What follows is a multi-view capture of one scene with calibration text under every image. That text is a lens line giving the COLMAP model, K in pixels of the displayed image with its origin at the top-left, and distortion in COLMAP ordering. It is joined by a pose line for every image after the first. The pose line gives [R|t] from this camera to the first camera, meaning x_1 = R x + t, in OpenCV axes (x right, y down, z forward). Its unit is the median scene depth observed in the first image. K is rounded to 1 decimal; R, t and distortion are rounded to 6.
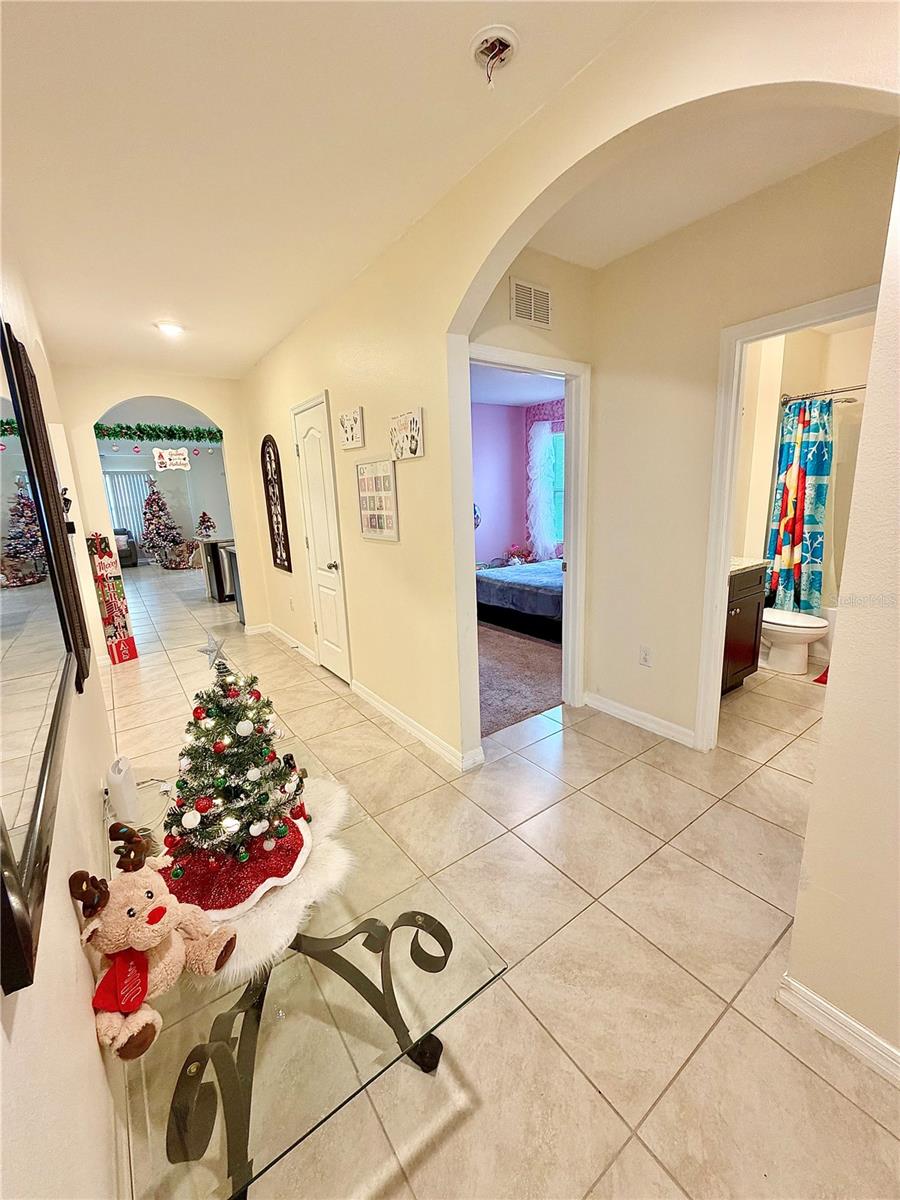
lens RADIAL K [[479.2, 0, 450.0], [0, 479.2, 600.0], [0, 0, 1]] dist [-0.001087, 0.000404]
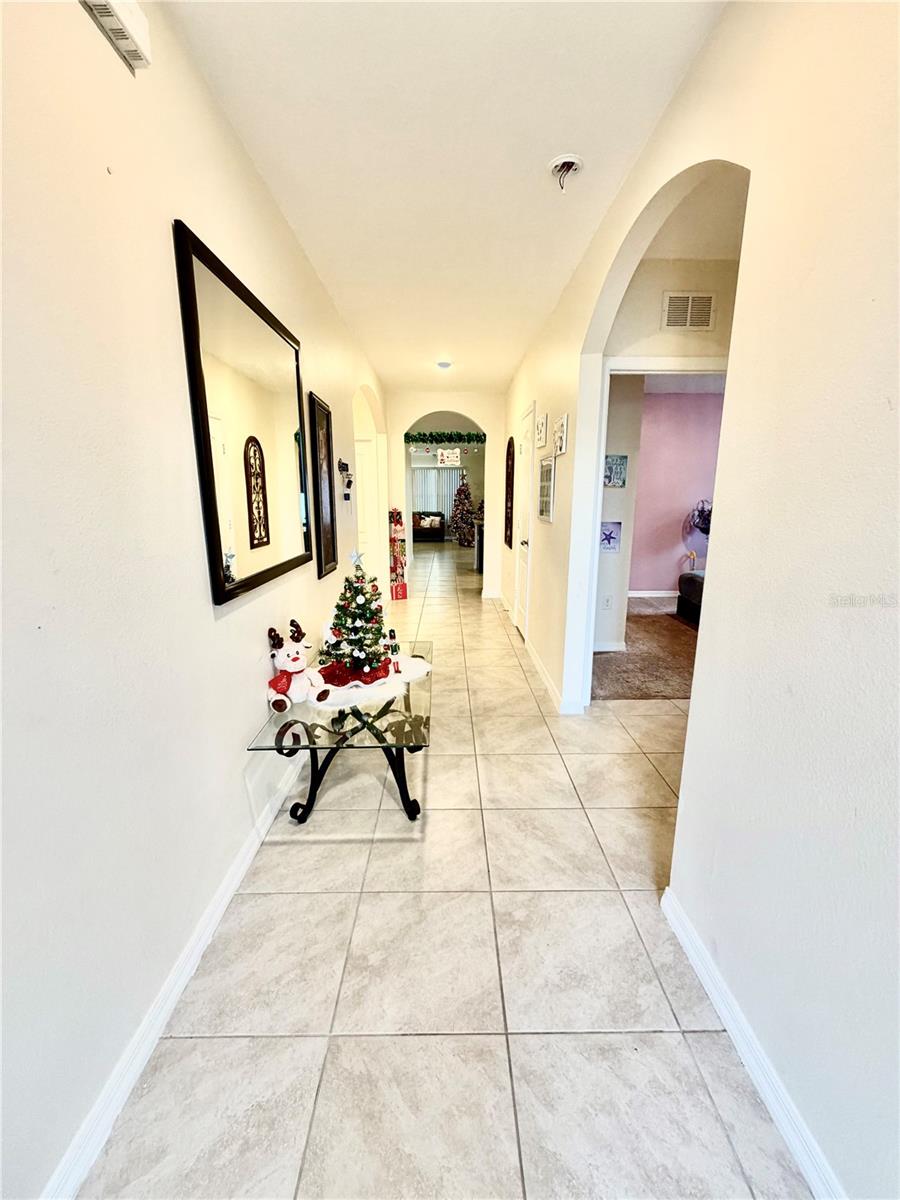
lens RADIAL K [[479.2, 0, 450.0], [0, 479.2, 600.0], [0, 0, 1]] dist [-0.001087, 0.000404]
pose [[0.814321, 0.158590, -0.558328, 0.647284], [-0.155910, 0.986360, 0.052776, 0.082624], [0.559083, 0.044072, 0.827940, -0.255802]]
